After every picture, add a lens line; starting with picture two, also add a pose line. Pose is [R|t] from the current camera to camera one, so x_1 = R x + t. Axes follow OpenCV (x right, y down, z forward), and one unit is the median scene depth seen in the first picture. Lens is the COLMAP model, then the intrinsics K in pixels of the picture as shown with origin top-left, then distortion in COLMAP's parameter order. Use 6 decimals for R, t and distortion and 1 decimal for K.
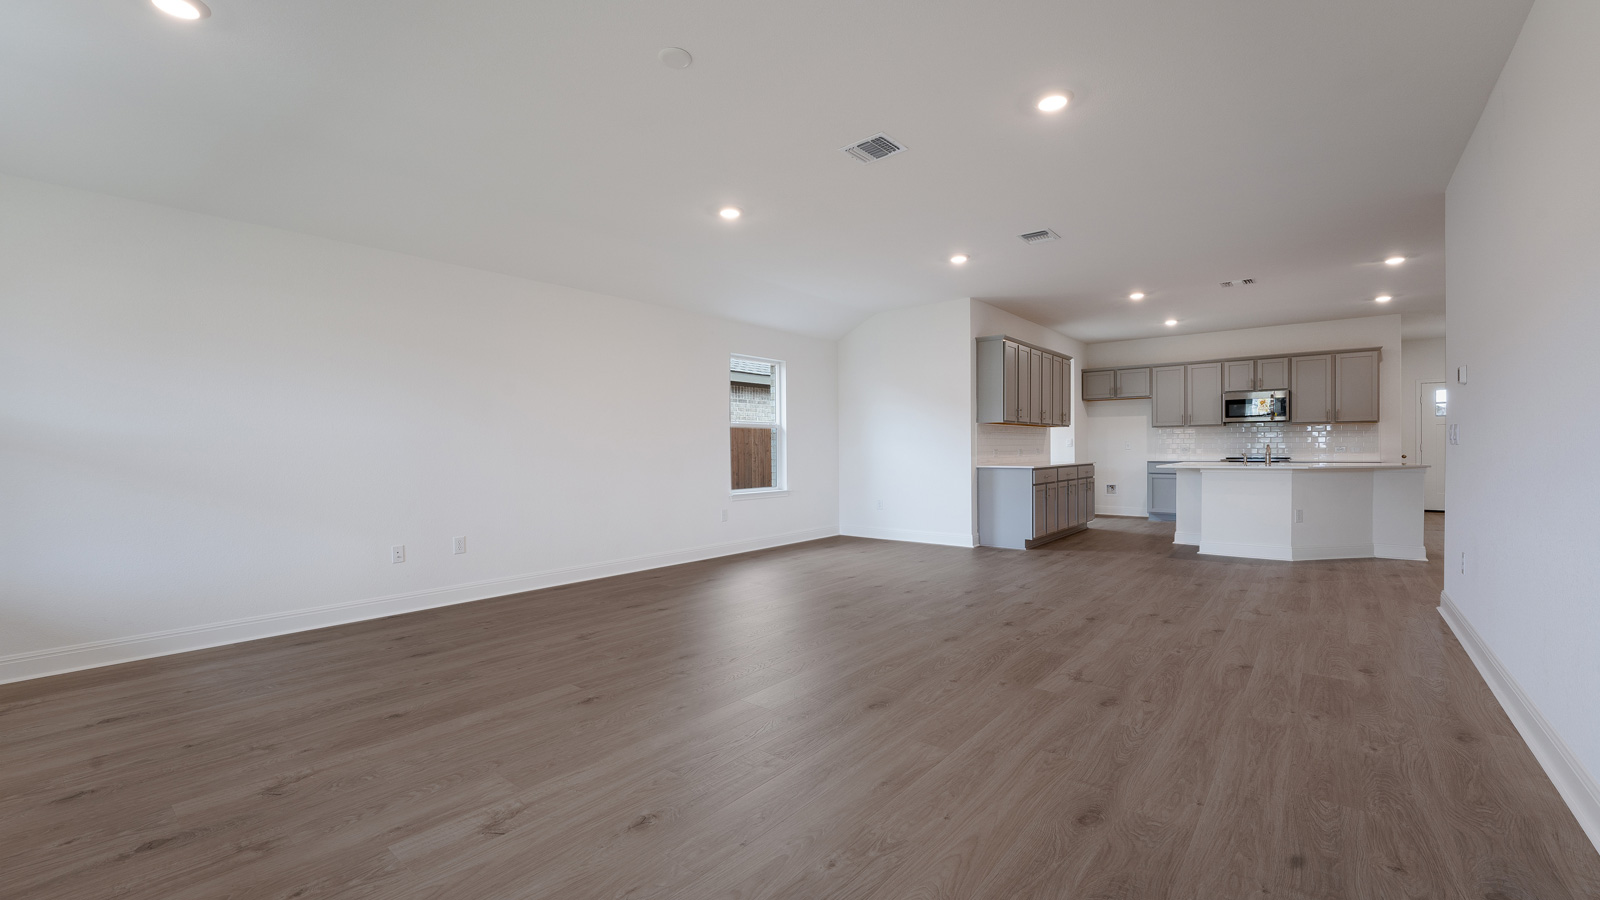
lens RADIAL K [[652.8, 0, 802.1], [0, 652.8, 454.9], [0, 0, 1]] dist [-0.001437, 0.000252]
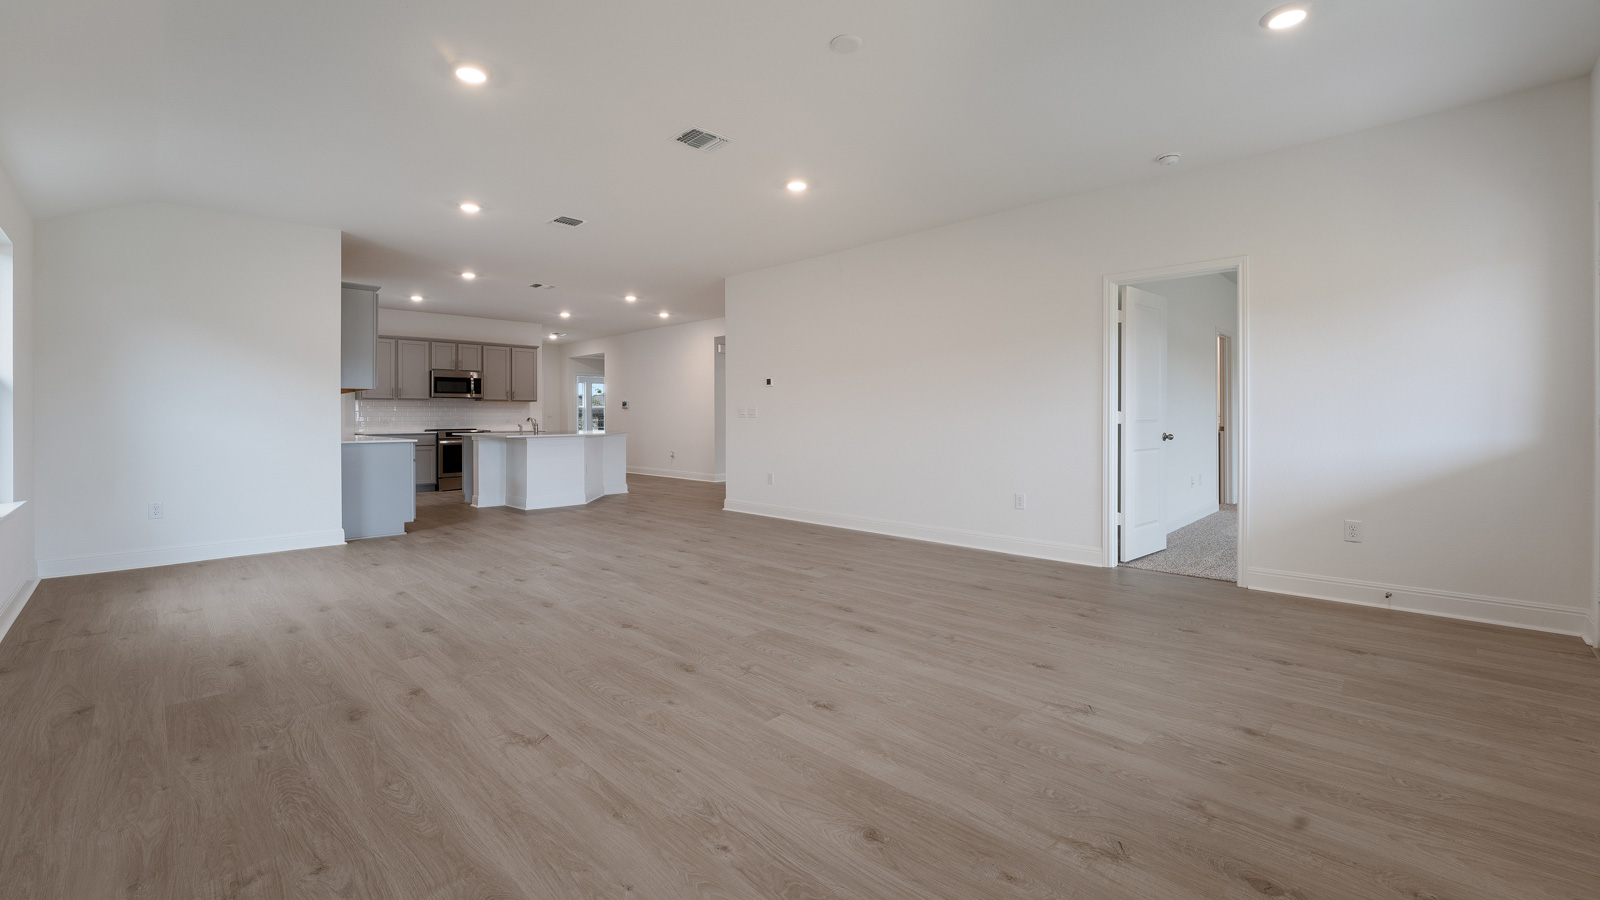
lens RADIAL K [[644.5, 0, 801.6], [0, 644.5, 427.3], [0, 0, 1]] dist [-0.016770, 0.000135]
pose [[0.084608, -0.006525, 0.996393, -1.072823], [0.013773, 0.999891, 0.005379, 0.008327], [-0.996319, 0.013269, 0.084689, 0.881161]]
